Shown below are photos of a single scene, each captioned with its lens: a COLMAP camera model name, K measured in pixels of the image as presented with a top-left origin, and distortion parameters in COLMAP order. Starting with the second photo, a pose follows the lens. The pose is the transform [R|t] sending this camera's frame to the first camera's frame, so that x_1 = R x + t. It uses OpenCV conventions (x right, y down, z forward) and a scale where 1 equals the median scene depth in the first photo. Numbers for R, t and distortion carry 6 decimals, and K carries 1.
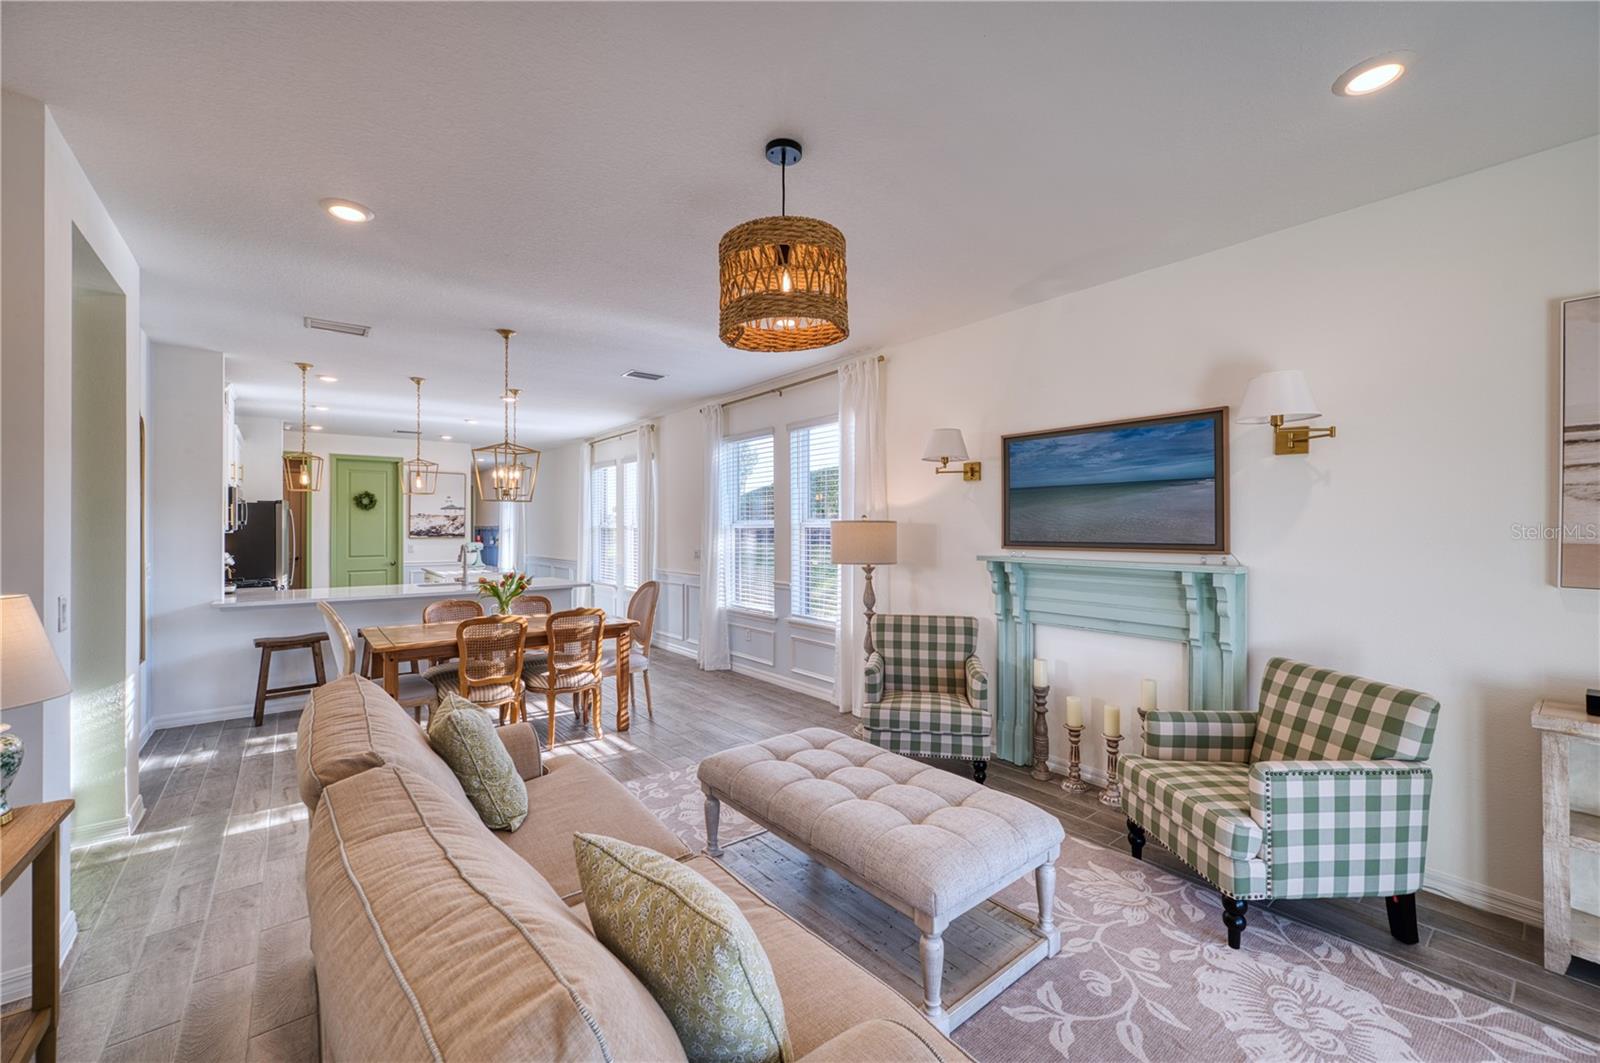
lens RADIAL K [[632.4, 0, 789.8], [0, 632.4, 526.8], [0, 0, 1]] dist [-0.011101, 0.003463]
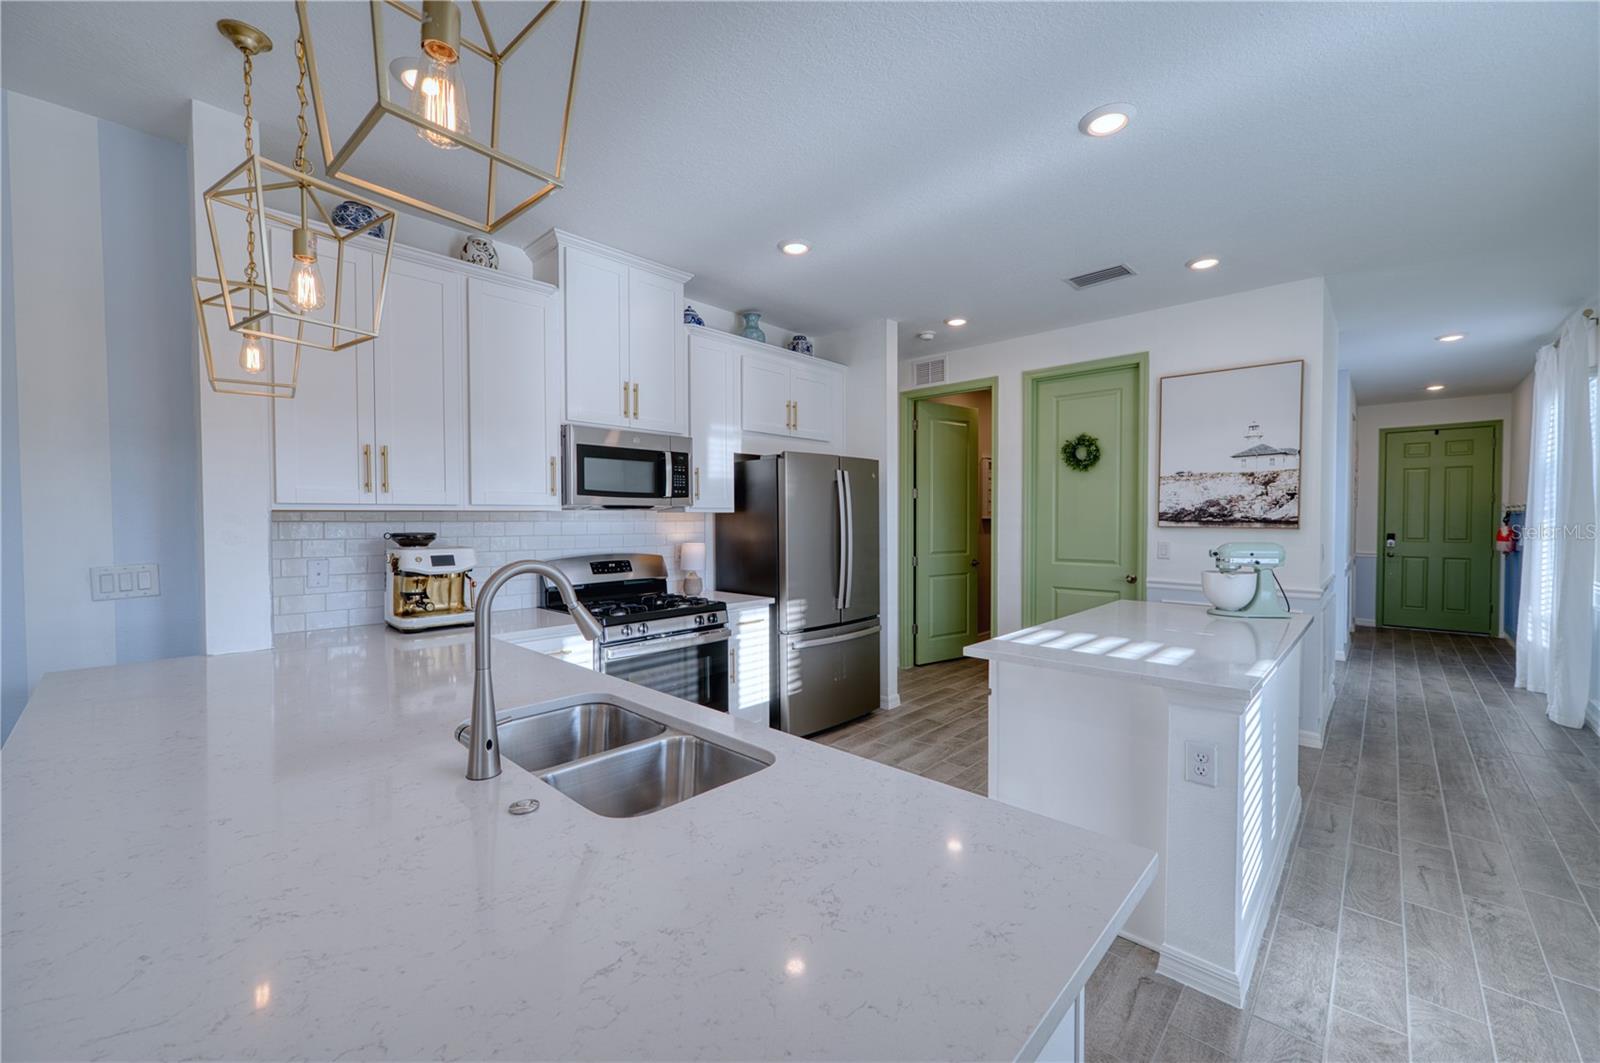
lens RADIAL K [[632.4, 0, 794.9], [0, 632.4, 530.3], [0, 0, 1]] dist [-0.011101, 0.003463]
pose [[0.153787, 0.020372, -0.987894, -0.461171], [0.002502, 0.999776, 0.021006, 0.023067], [0.988101, -0.005702, 0.153702, 1.562711]]
